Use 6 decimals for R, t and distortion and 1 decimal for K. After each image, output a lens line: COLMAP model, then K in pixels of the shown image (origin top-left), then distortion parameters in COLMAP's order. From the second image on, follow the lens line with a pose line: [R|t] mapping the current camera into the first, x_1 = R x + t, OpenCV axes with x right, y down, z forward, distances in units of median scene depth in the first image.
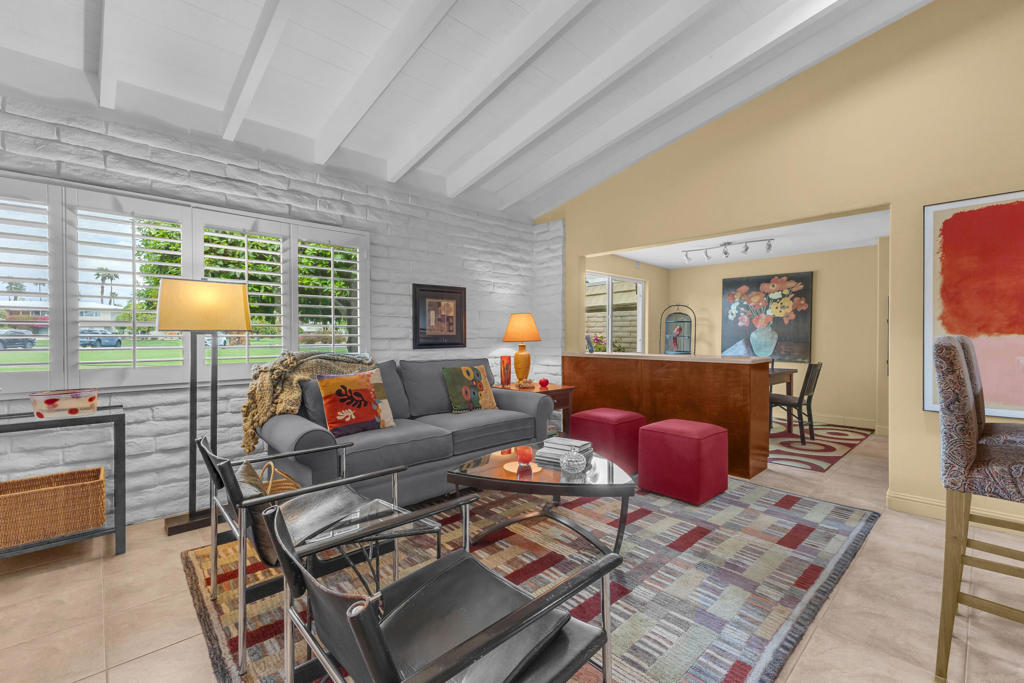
lens RADIAL K [[440.2, 0, 514.7], [0, 440.2, 341.6], [0, 0, 1]] dist [0.011396, 0.000136]
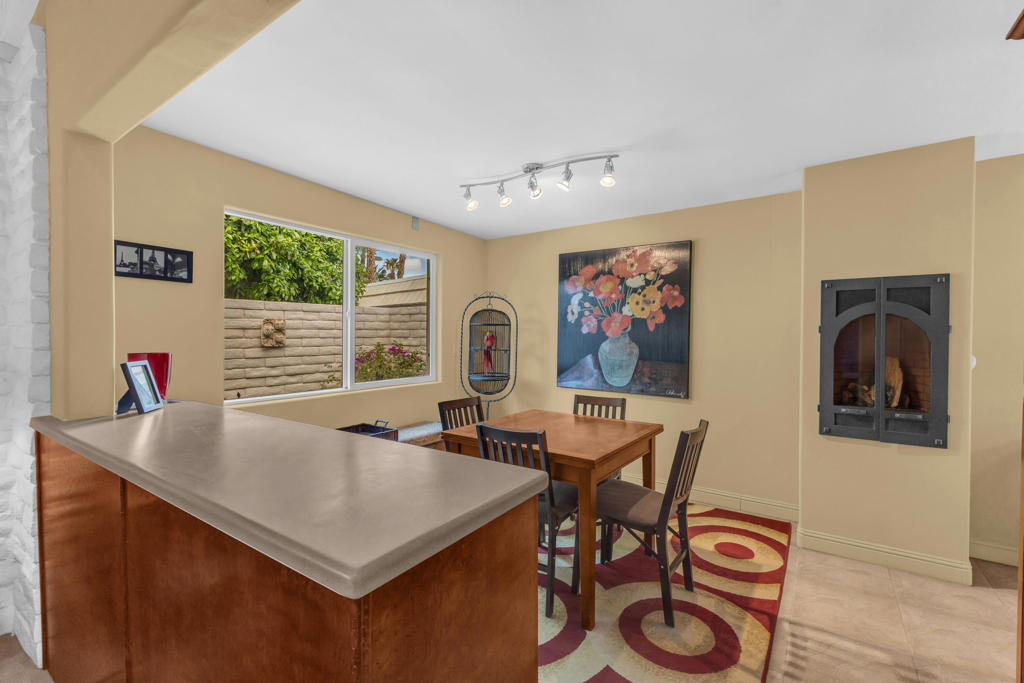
lens RADIAL K [[440.2, 0, 518.8], [0, 440.2, 339.1], [0, 0, 1]] dist [0.011396, 0.000136]
pose [[0.976370, -0.001216, 0.216103, 0.457182], [0.001164, 0.999999, 0.000367, -0.042064], [-0.216103, -0.000107, 0.976371, 0.675895]]
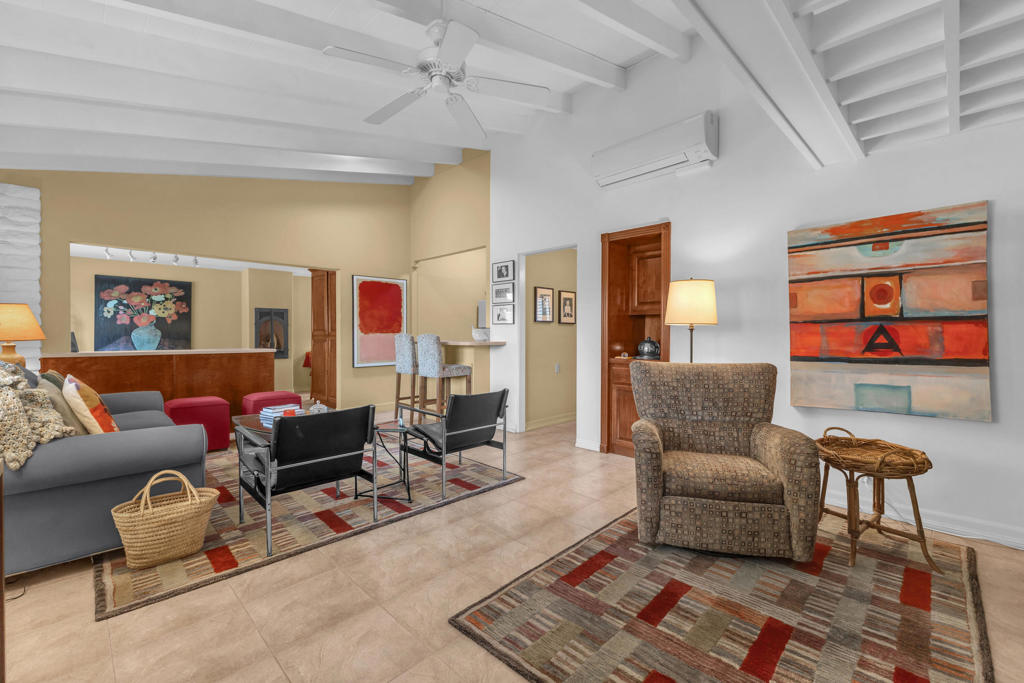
lens RADIAL K [[440.2, 0, 512.6], [0, 440.2, 338.8], [0, 0, 1]] dist [0.011396, 0.000136]
pose [[-0.024357, -0.010266, 0.999651, -0.839082], [0.011840, 0.999874, 0.010557, -0.000844], [-0.999633, 0.012093, -0.024233, 0.172721]]
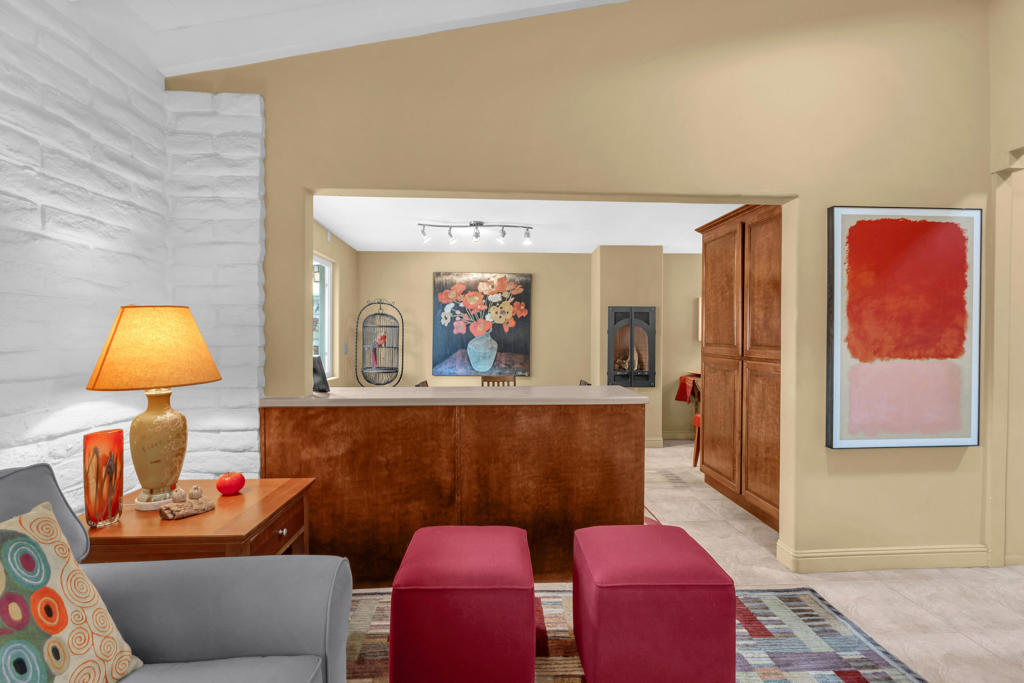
lens RADIAL K [[465.3, 0, 514.5], [0, 465.3, 341.7], [0, 0, 1]] dist [-0.000932, -0.003155]
pose [[0.649244, -0.009946, 0.760515, -0.091661], [0.007926, 0.999949, 0.006311, -0.038367], [-0.760539, 0.001931, 0.649289, 0.577579]]
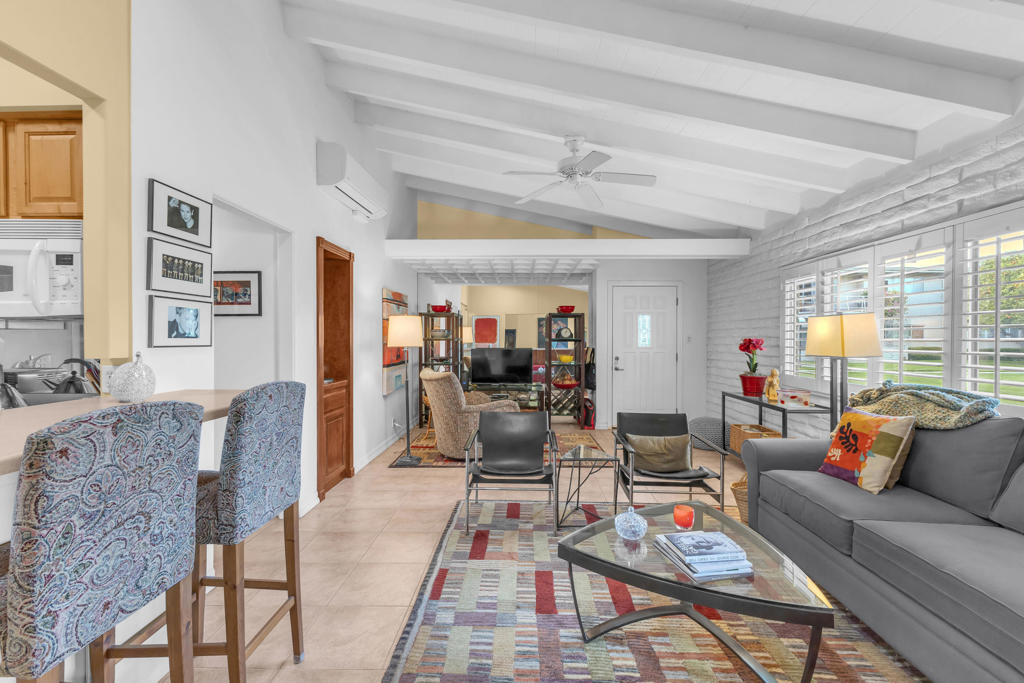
lens RADIAL K [[440.2, 0, 514.7], [0, 440.2, 340.1], [0, 0, 1]] dist [0.011396, 0.000136]
pose [[-0.704418, 0.003942, -0.709775, 0.485809], [-0.011948, 0.999777, 0.017411, -0.050076], [0.709685, 0.020745, -0.704214, 0.785385]]
